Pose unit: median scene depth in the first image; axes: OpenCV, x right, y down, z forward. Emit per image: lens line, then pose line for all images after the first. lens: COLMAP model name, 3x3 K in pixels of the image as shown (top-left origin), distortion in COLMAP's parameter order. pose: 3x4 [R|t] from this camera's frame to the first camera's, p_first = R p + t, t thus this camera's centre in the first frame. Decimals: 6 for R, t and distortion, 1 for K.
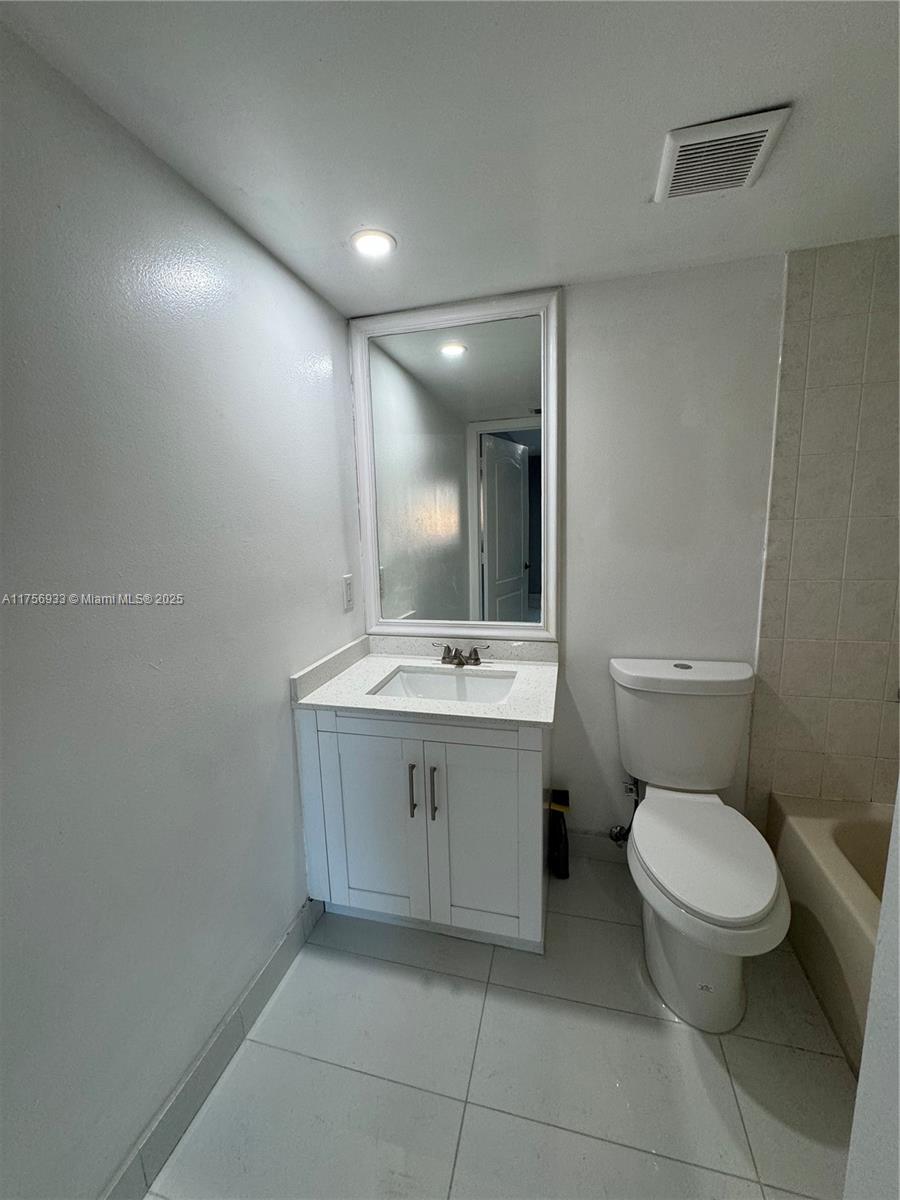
lens RADIAL K [[477.8, 0, 450.0], [0, 477.8, 600.0], [0, 0, 1]] dist [-0.000894, 0.000309]
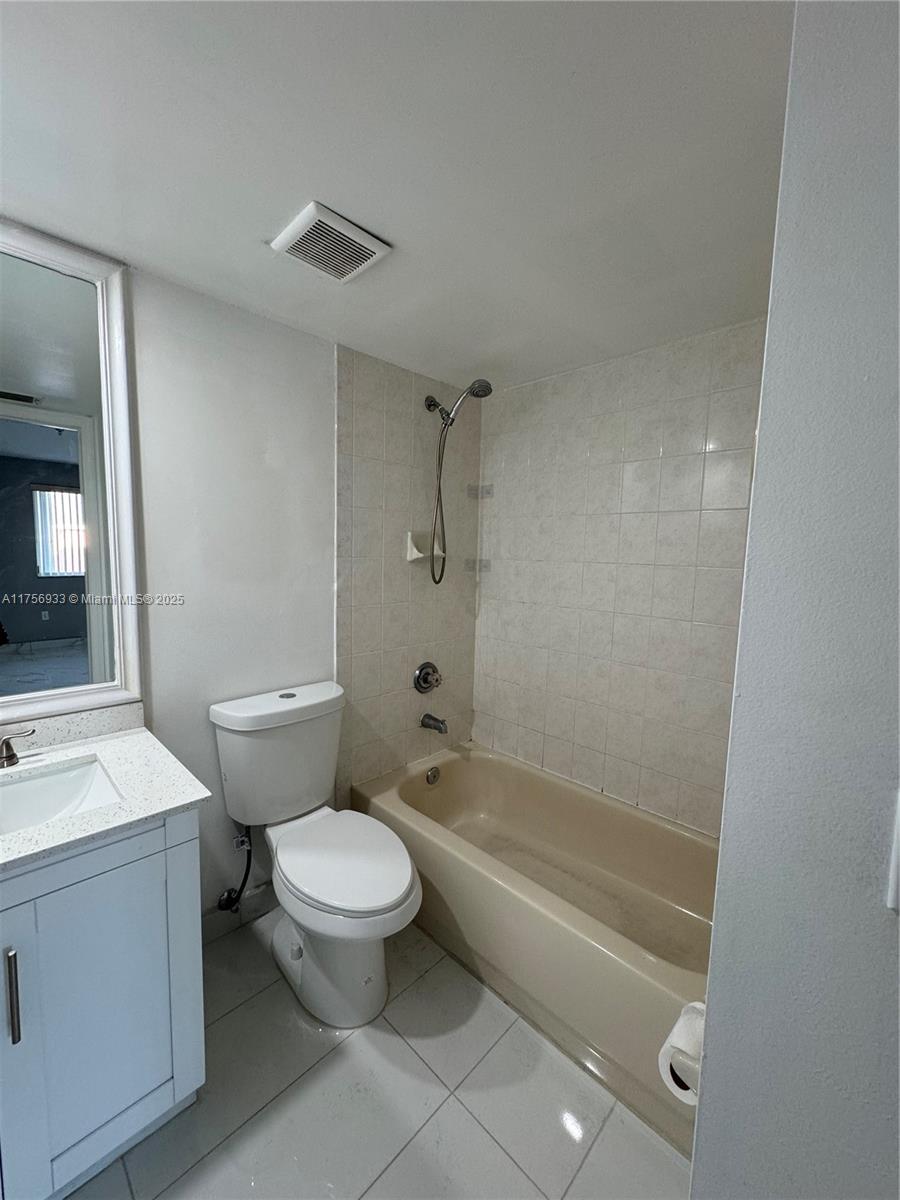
lens RADIAL K [[477.8, 0, 450.0], [0, 477.8, 600.0], [0, 0, 1]] dist [-0.000894, 0.000309]
pose [[0.498017, -0.044443, 0.866027, -0.225361], [0.100717, 0.994891, -0.006862, -0.024349], [-0.861298, 0.090641, 0.499949, 0.167610]]
